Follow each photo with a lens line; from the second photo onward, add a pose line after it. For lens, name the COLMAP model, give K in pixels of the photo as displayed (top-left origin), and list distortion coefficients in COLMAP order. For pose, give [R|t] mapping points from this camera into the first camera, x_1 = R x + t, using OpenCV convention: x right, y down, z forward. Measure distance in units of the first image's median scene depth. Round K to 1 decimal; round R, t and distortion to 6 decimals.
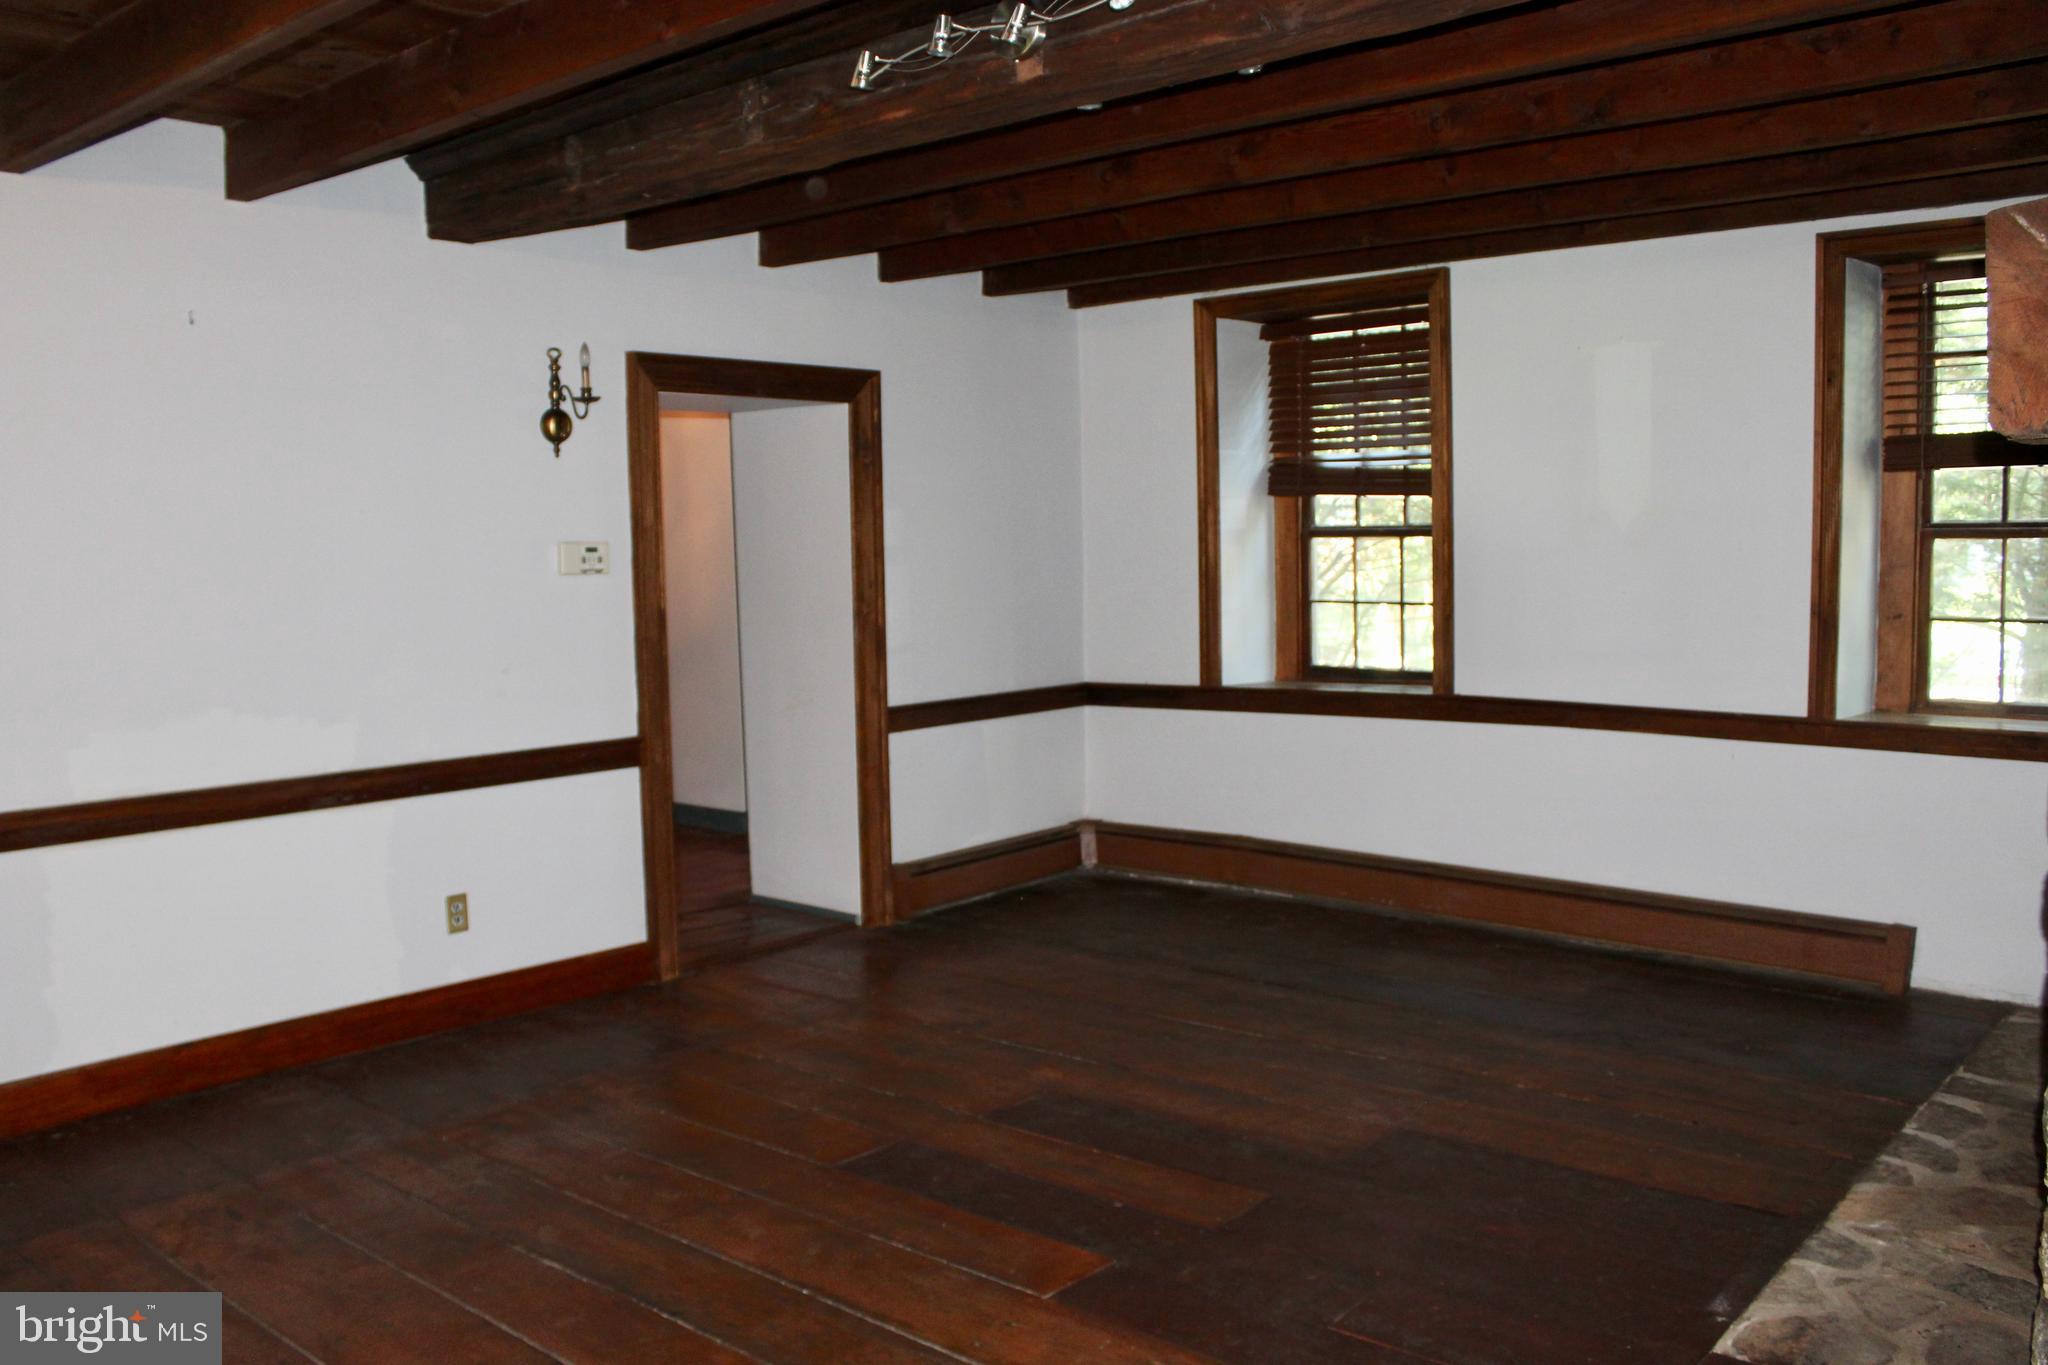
lens RADIAL K [[1708.1, 0, 1009.1], [0, 1708.1, 683.1], [0, 0, 1]] dist [-0.173399, 0.149628]
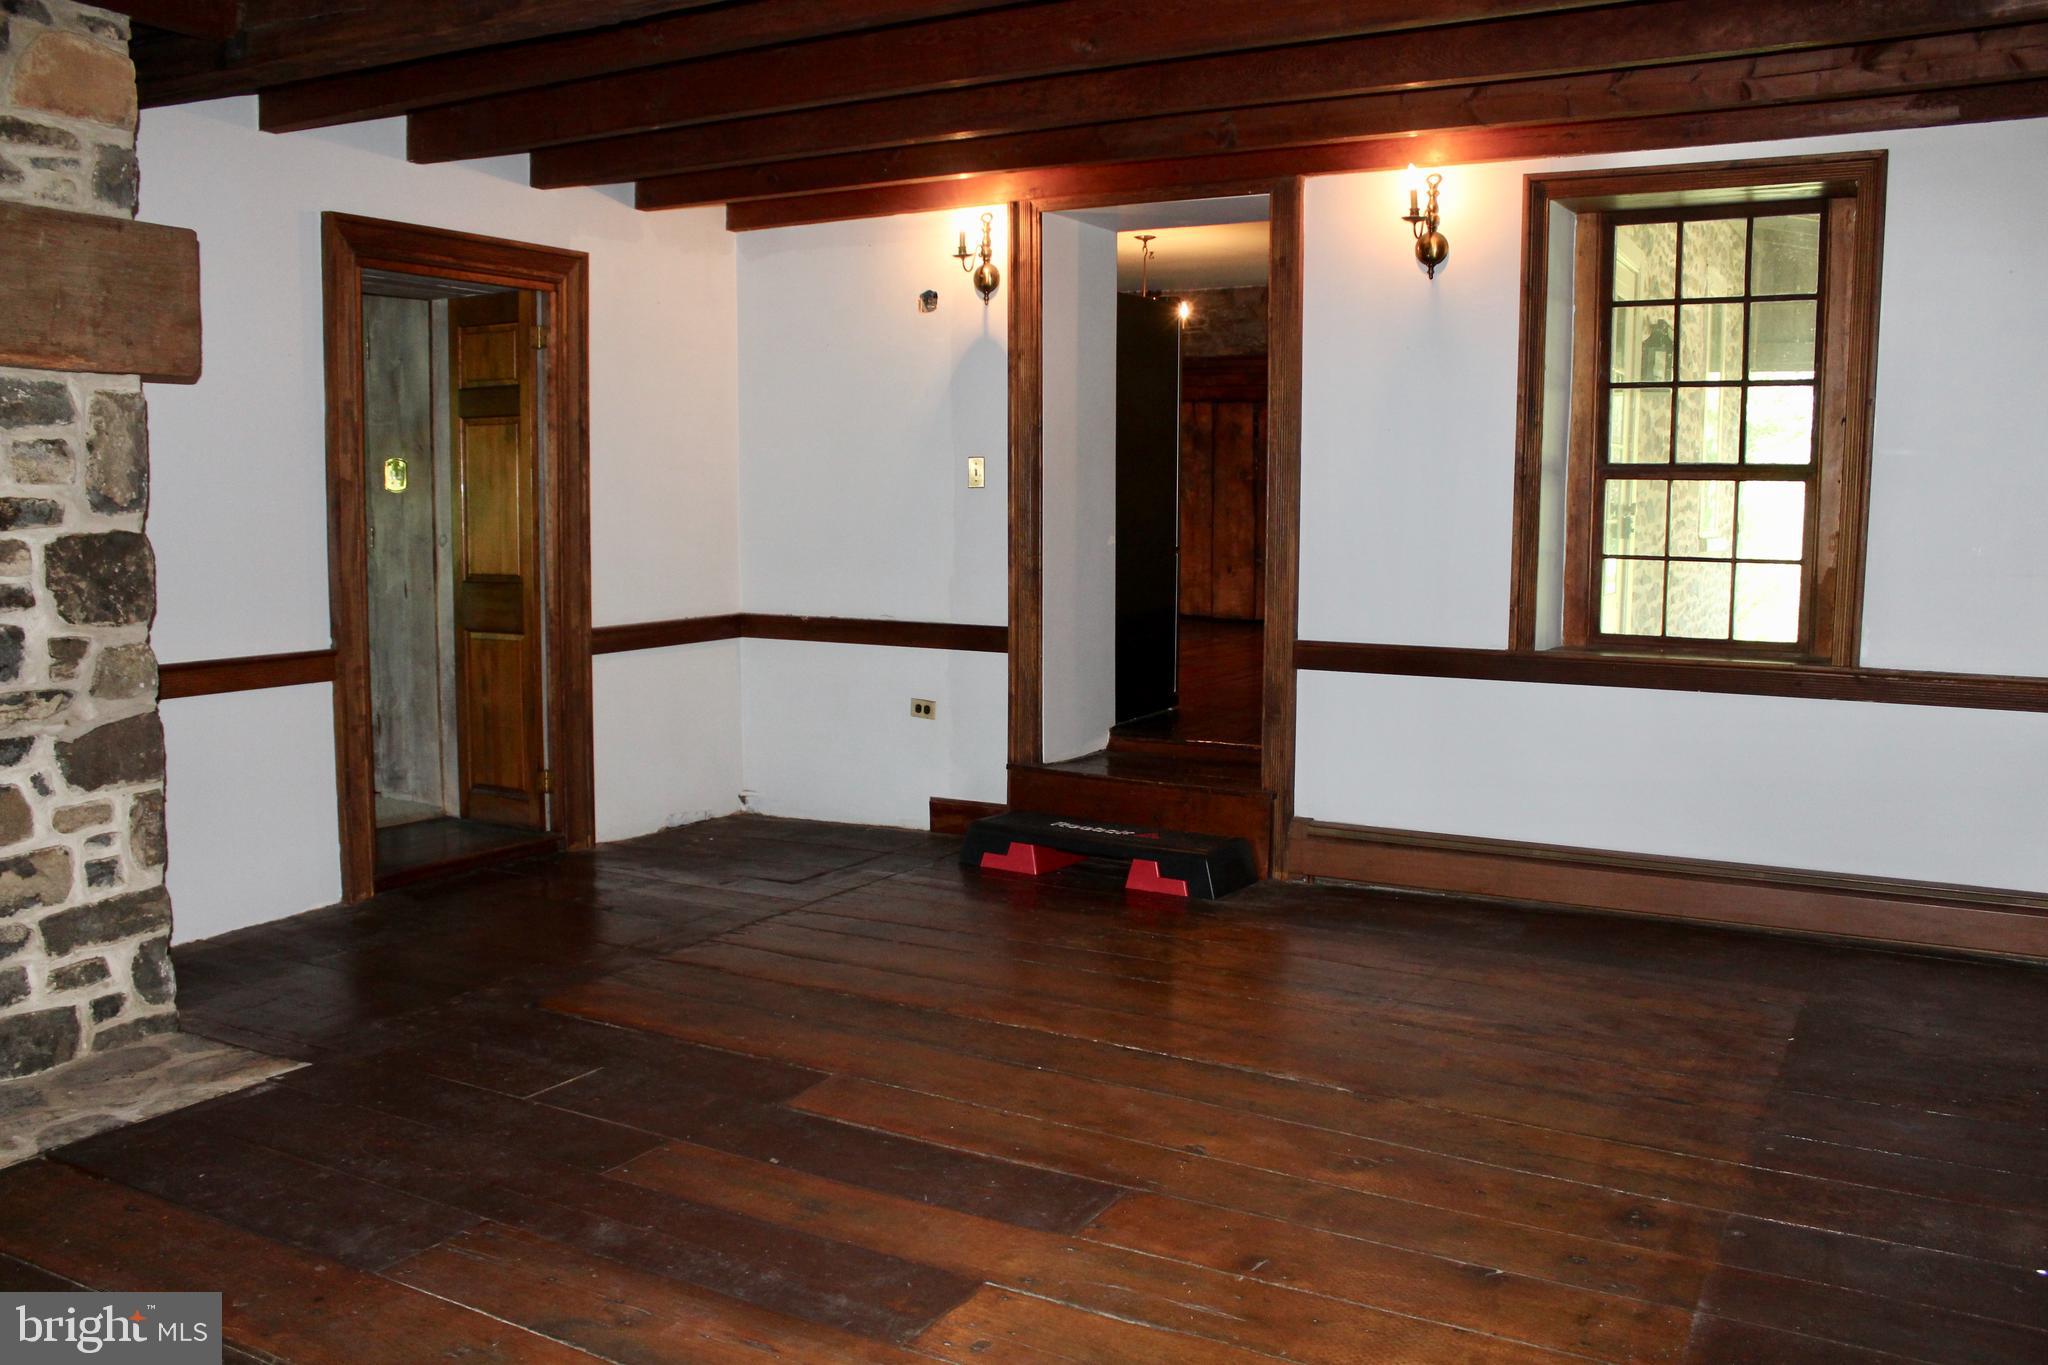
lens RADIAL K [[1686.8, 0, 1024.0], [0, 1686.8, 682.5], [0, 0, 1]] dist [-0.170261, 0.145662]
pose [[-0.976601, 0.033525, -0.212430, 0.075934], [-0.009600, 0.979994, 0.198795, -0.079228], [0.214845, 0.196182, -0.956741, 1.197547]]
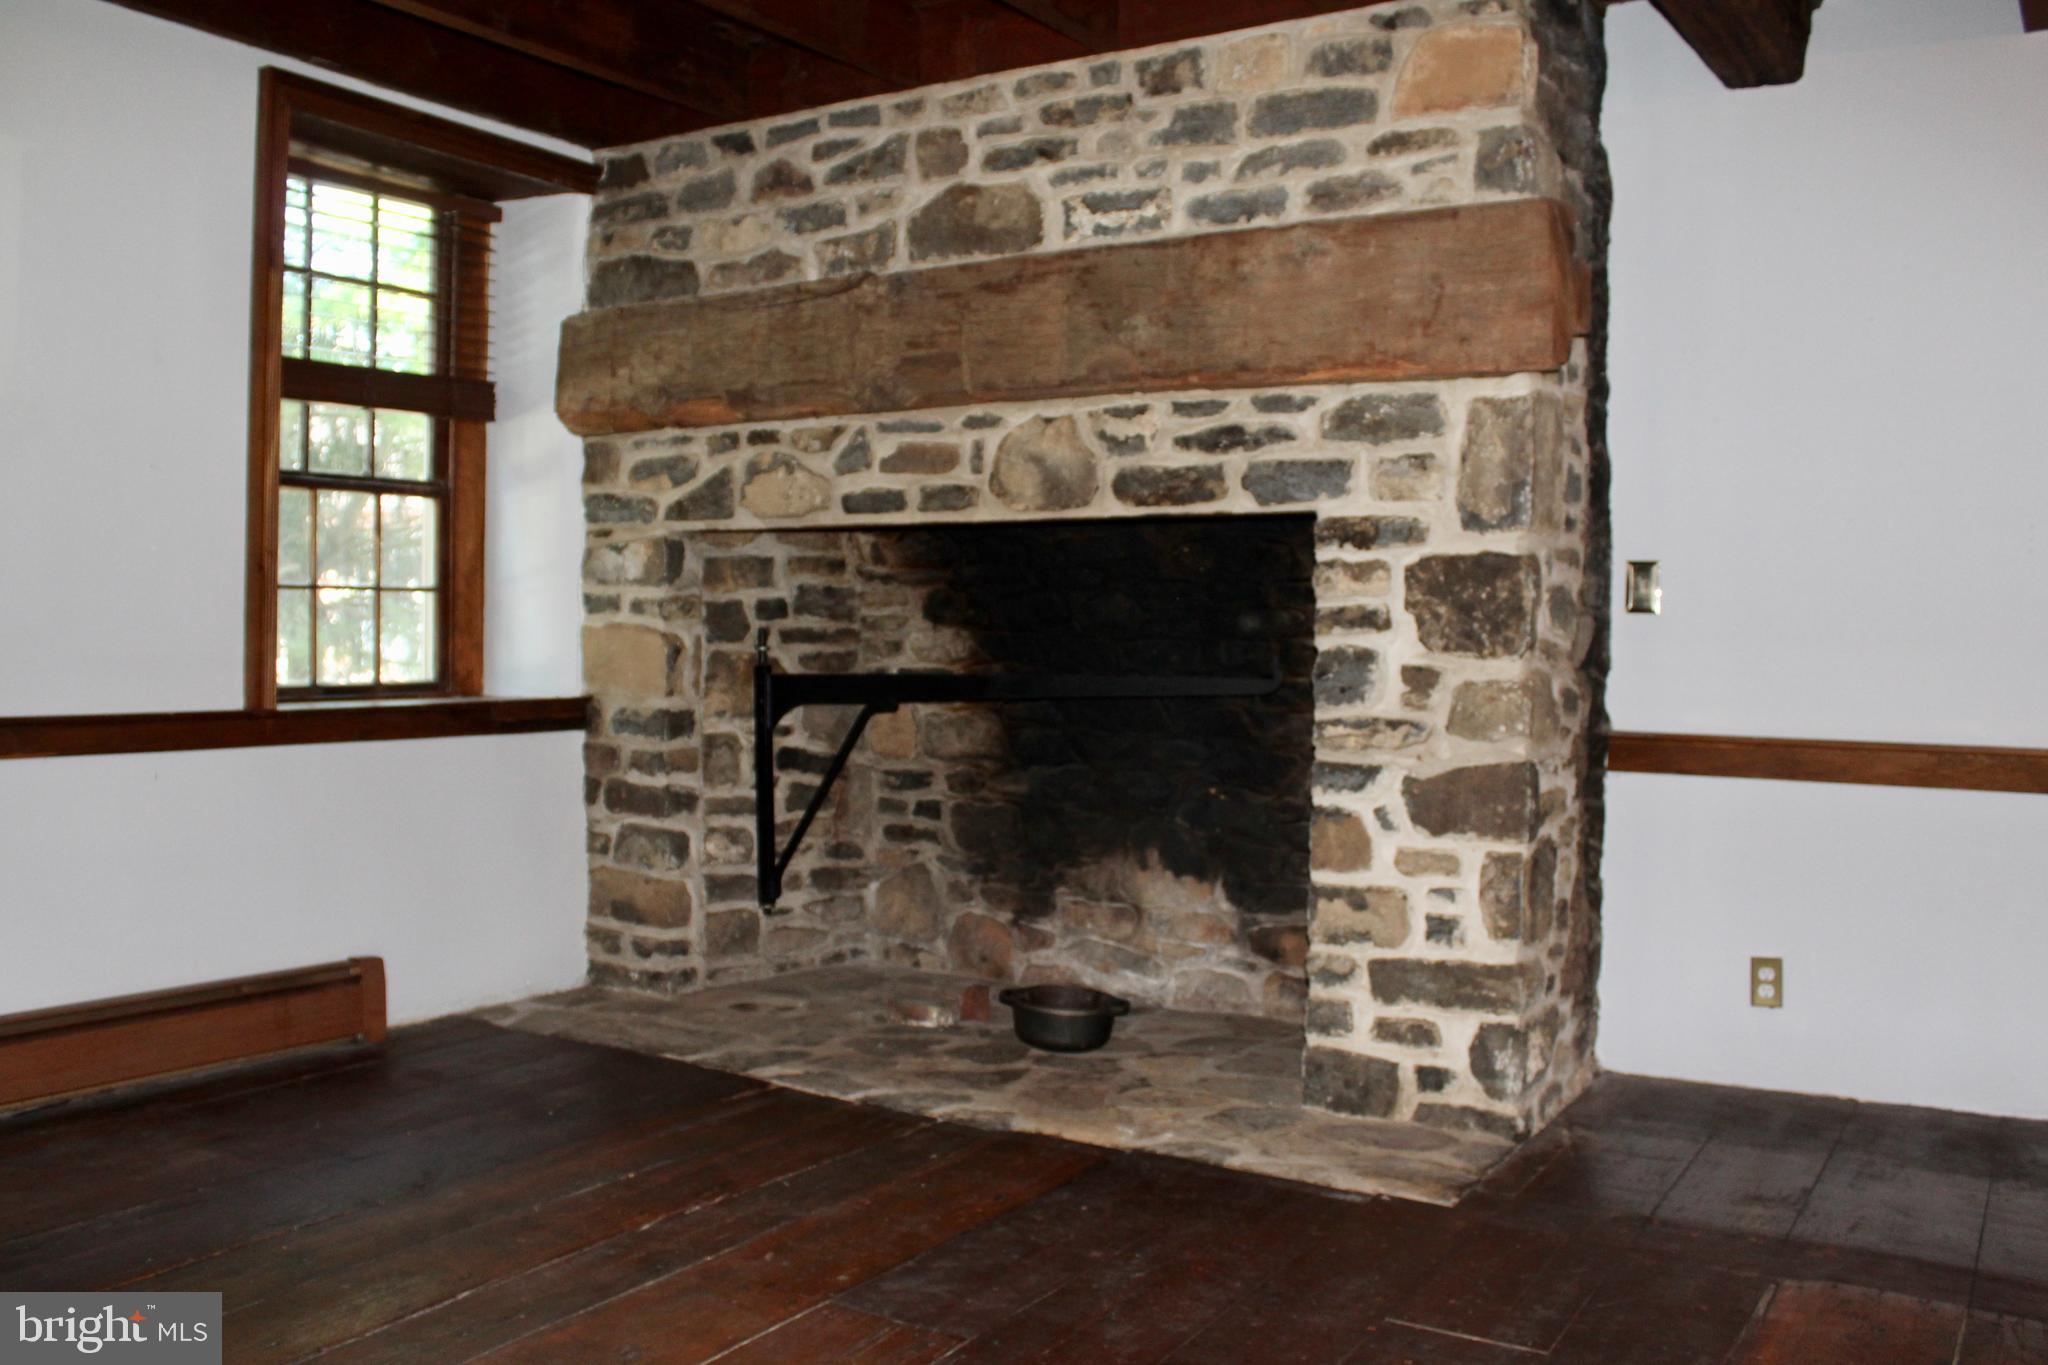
lens RADIAL K [[1770.1, 0, 1035.9], [0, 1770.1, 672.5], [0, 0, 1]] dist [-0.165947, 0.147659]
pose [[-0.174970, -0.012239, 0.984498, -0.311121], [0.077879, 0.996618, 0.026231, 0.011282], [-0.981489, 0.081262, -0.173425, 0.738685]]
